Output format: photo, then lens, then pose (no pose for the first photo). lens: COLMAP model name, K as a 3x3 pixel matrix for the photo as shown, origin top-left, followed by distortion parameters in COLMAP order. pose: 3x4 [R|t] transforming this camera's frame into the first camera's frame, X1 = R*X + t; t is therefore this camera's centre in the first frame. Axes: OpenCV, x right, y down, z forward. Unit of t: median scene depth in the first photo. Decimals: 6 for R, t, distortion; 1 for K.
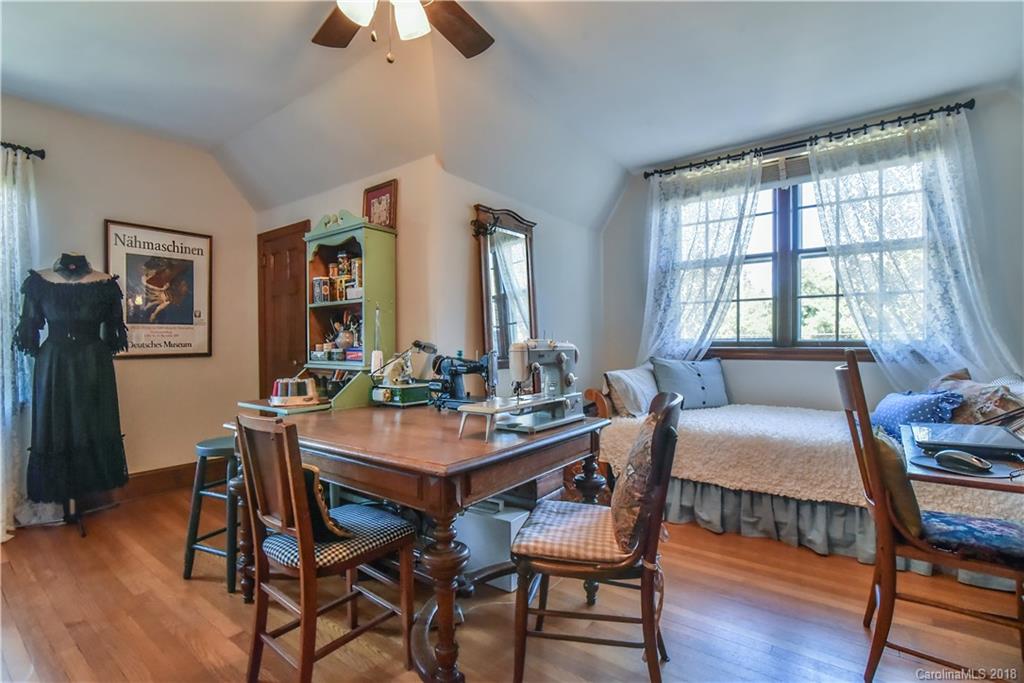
lens RADIAL K [[481.6, 0, 512.0], [0, 481.6, 341.5], [0, 0, 1]] dist [-0.016514, 0.000202]
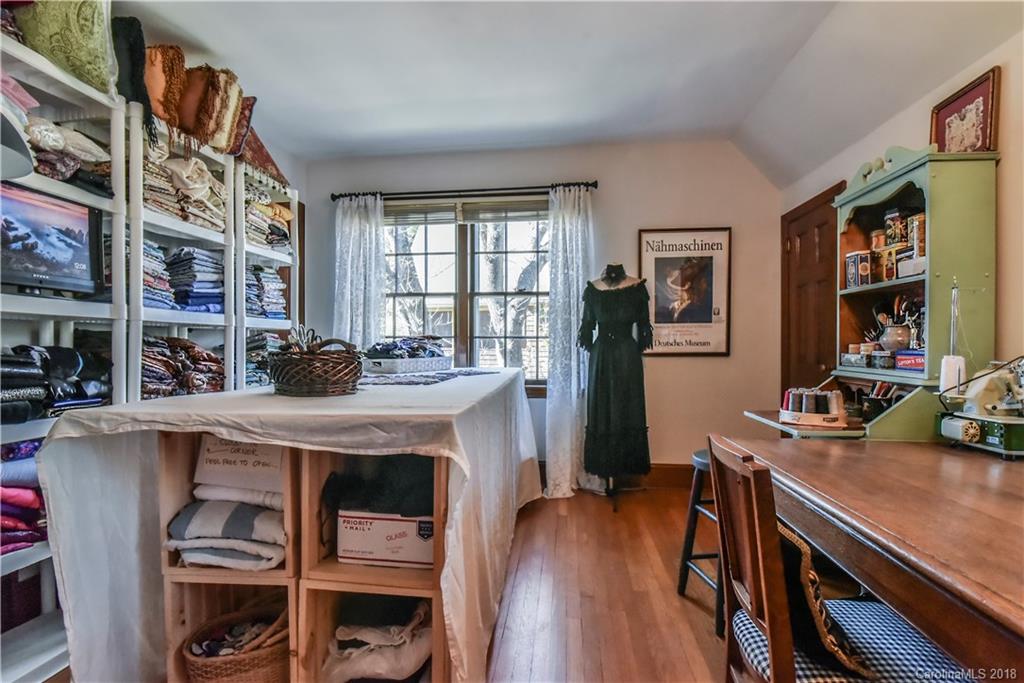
lens RADIAL K [[486.2, 0, 504.0], [0, 486.2, 347.7], [0, 0, 1]] dist [-0.017986, 0.000194]
pose [[0.500188, 0.015378, -0.865780, -0.033850], [-0.002957, 0.999867, 0.016052, 0.000615], [0.865912, -0.005469, 0.500167, 0.174701]]
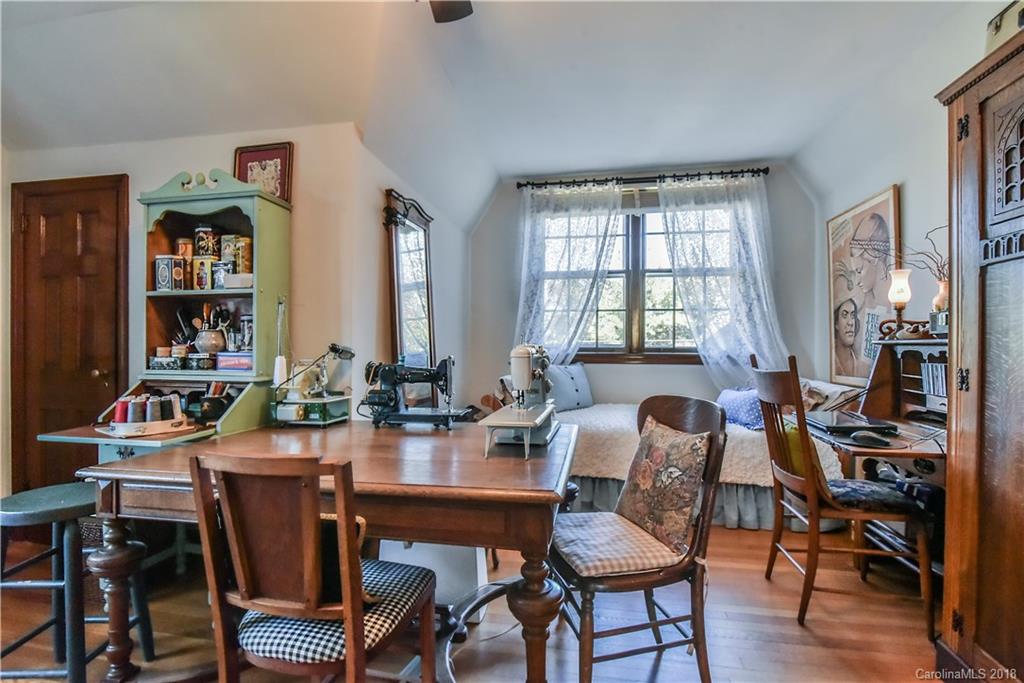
lens RADIAL K [[481.6, 0, 512.0], [0, 481.6, 341.5], [0, 0, 1]] dist [-0.016514, 0.000202]
pose [[0.891730, 0.012395, 0.452399, -0.261095], [-0.008012, 0.999901, -0.011603, 0.001256], [-0.452498, 0.006722, 0.891740, 0.117748]]
